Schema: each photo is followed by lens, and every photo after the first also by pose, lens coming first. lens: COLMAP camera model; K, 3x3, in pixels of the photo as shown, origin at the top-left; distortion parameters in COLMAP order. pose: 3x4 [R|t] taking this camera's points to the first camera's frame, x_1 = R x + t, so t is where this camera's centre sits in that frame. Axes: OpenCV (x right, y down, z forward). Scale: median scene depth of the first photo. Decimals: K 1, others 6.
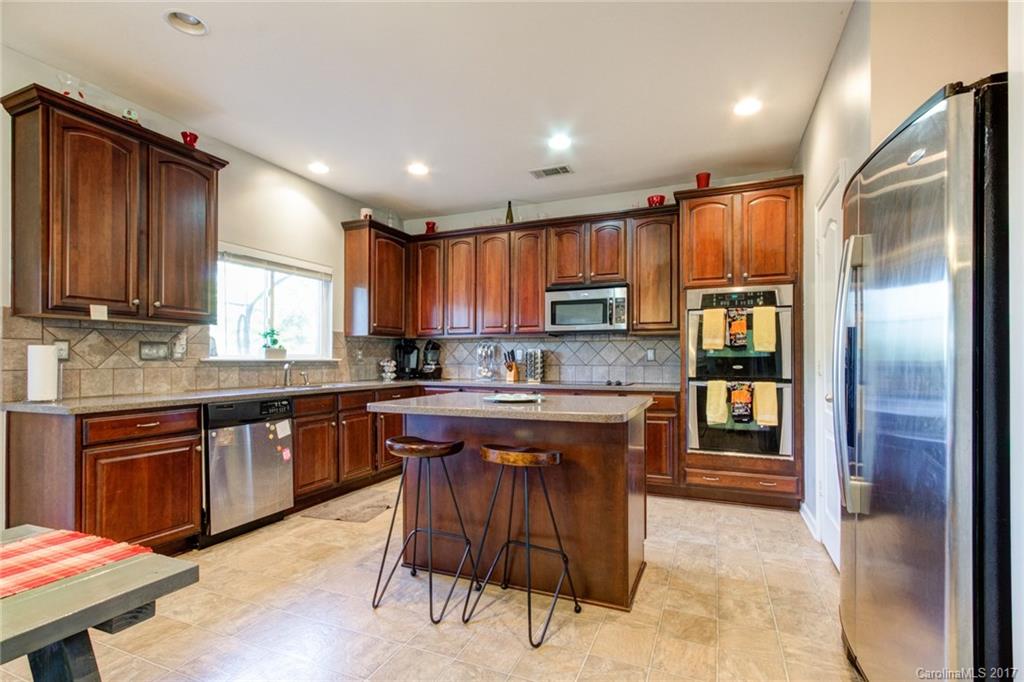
lens RADIAL K [[472.8, 0, 515.5], [0, 472.8, 356.8], [0, 0, 1]] dist [0.001182, 0.000251]
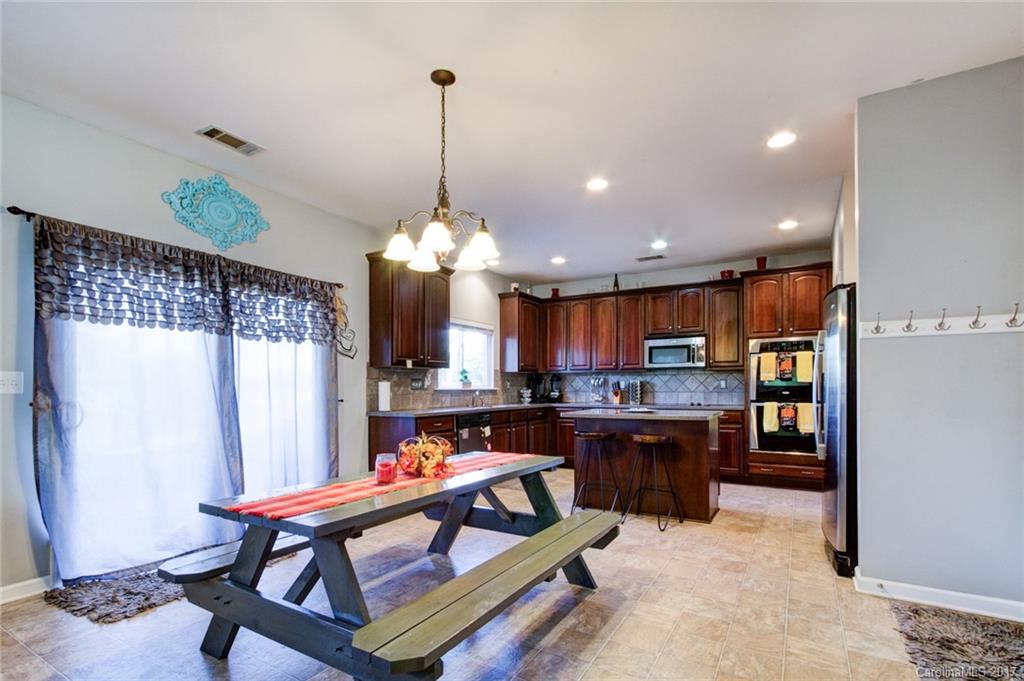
lens RADIAL K [[482.9, 0, 510.9], [0, 482.9, 386.7], [0, 0, 1]] dist [0.003295, 0.000323]
pose [[0.990088, -0.004527, -0.140372, -0.143757], [0.005195, 0.999977, 0.004390, -0.007087], [0.140349, -0.005076, 0.990089, -0.535896]]
